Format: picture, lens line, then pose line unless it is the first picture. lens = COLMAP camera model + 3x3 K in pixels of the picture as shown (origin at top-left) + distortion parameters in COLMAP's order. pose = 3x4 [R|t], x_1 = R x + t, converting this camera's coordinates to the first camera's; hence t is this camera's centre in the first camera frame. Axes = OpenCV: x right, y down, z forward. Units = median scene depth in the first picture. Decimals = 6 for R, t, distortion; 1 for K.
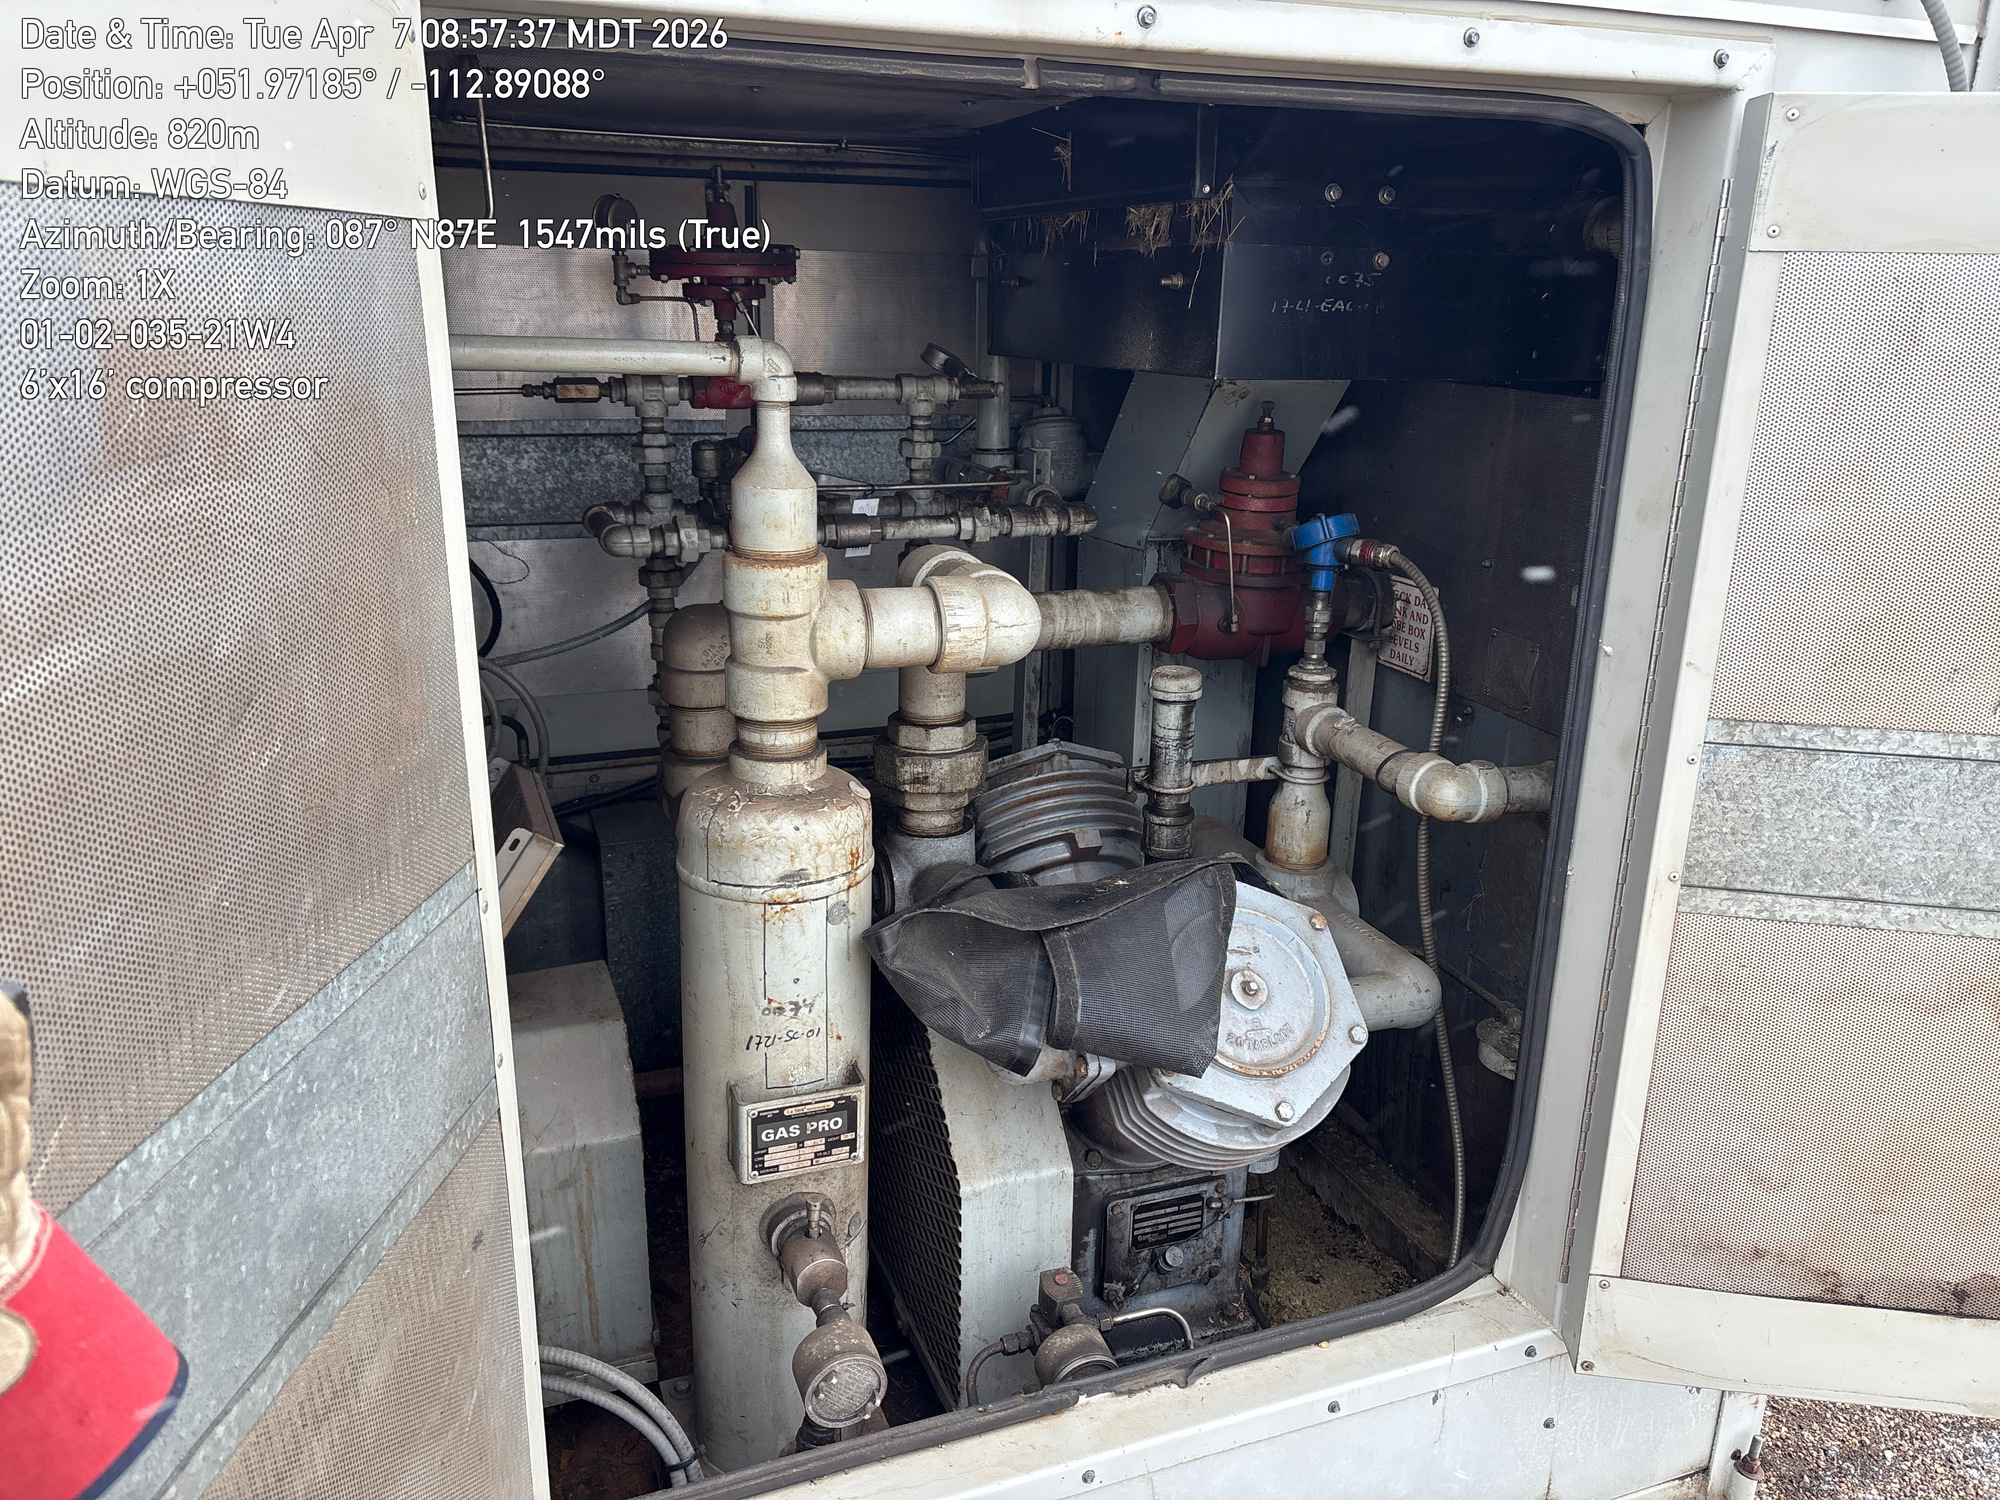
lens RADIAL K [[1483.8, 0, 1013.9], [0, 1483.8, 761.1], [0, 0, 1]] dist [0.061305, -0.067622]
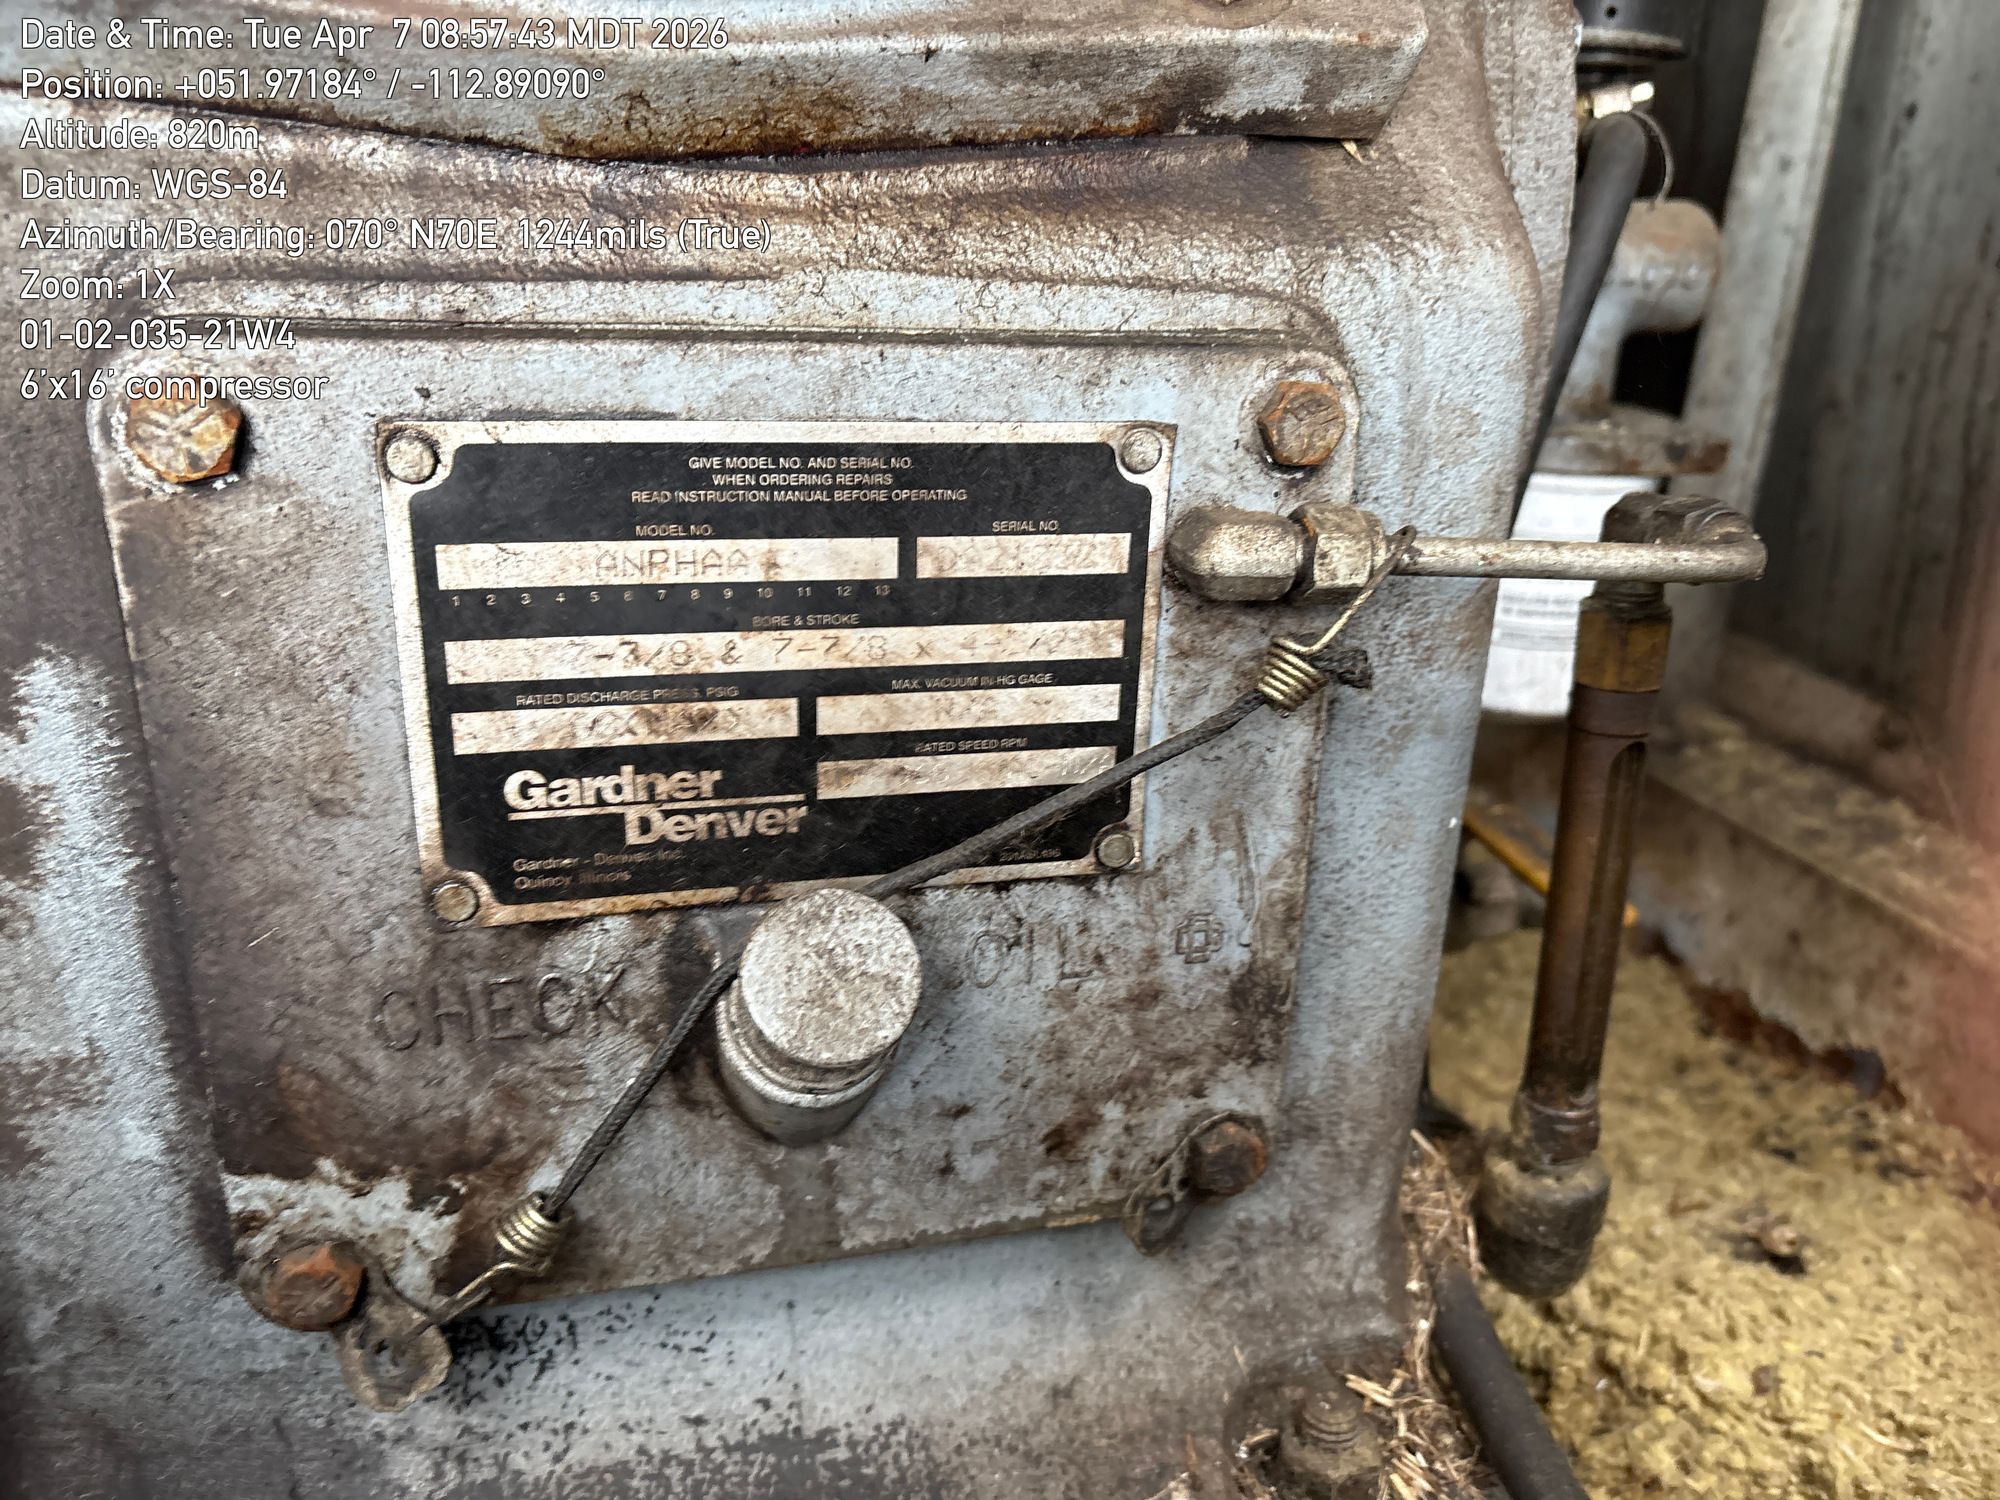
lens RADIAL K [[1509.0, 0, 1000.0], [0, 1509.0, 750.0], [0, 0, 1]] dist [0.016453, -0.006779]
pose [[0.993866, 0.047442, -0.099903, 0.141611], [-0.042652, 0.997861, 0.049548, 0.337198], [0.102040, -0.044983, 0.993763, 0.973839]]
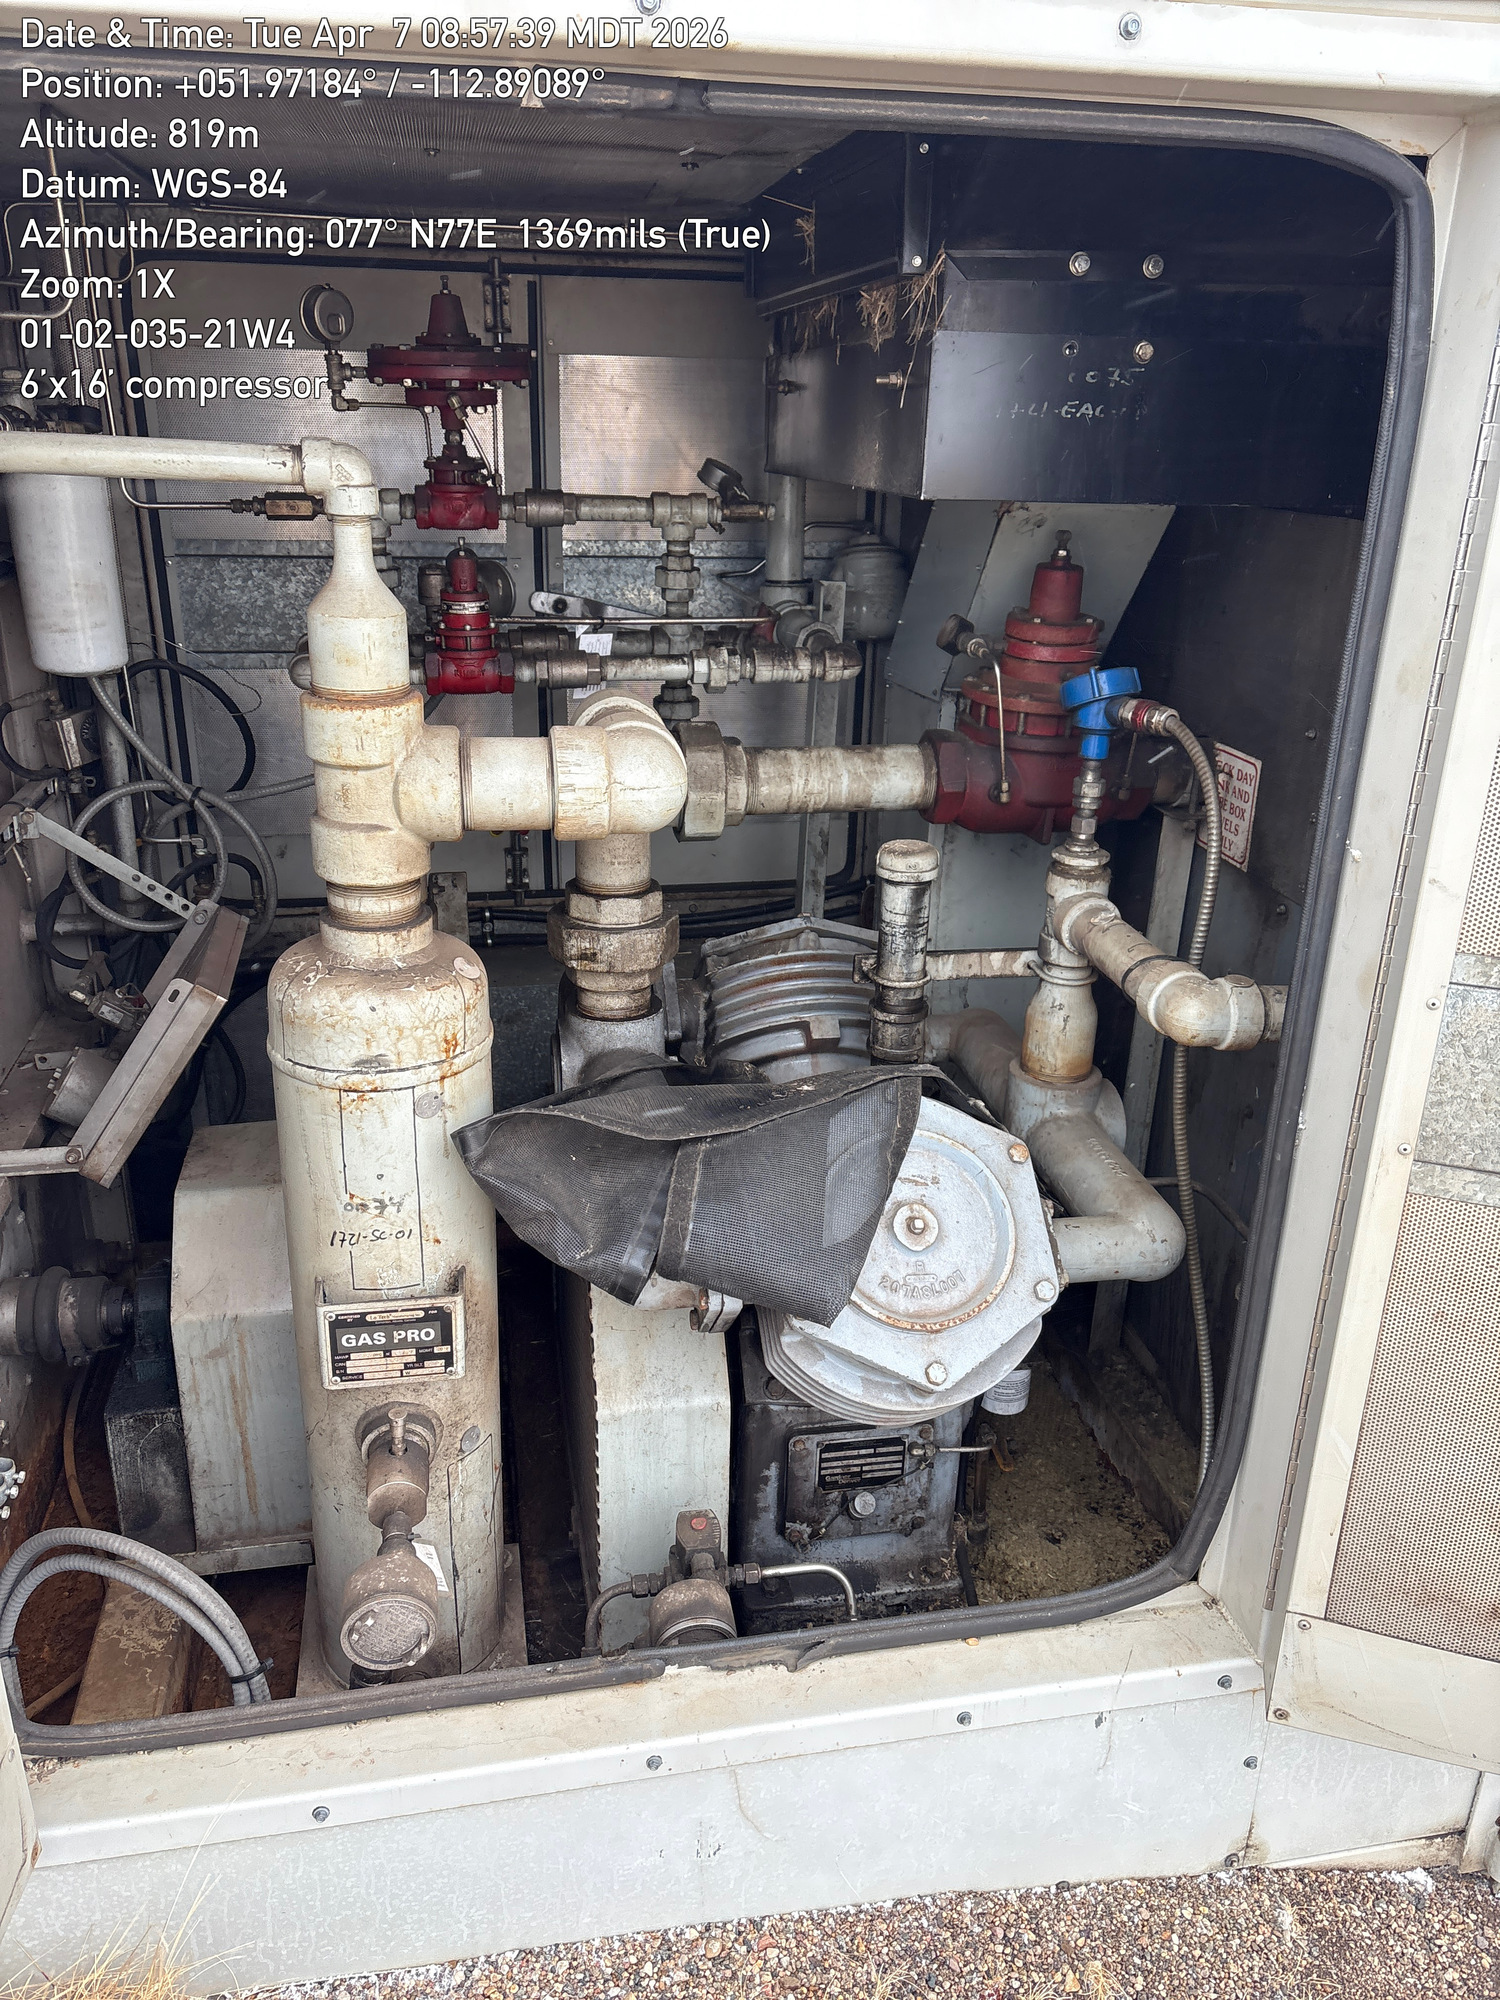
lens RADIAL K [[1487.0, 0, 747.1], [0, 1487.0, 1003.7], [0, 0, 1]] dist [0.064397, -0.080319]
pose [[0.983199, 0.069386, -0.168836, 0.183802], [-0.058088, 0.995786, 0.070970, -0.027639], [0.173048, -0.059970, 0.983086, 0.136825]]
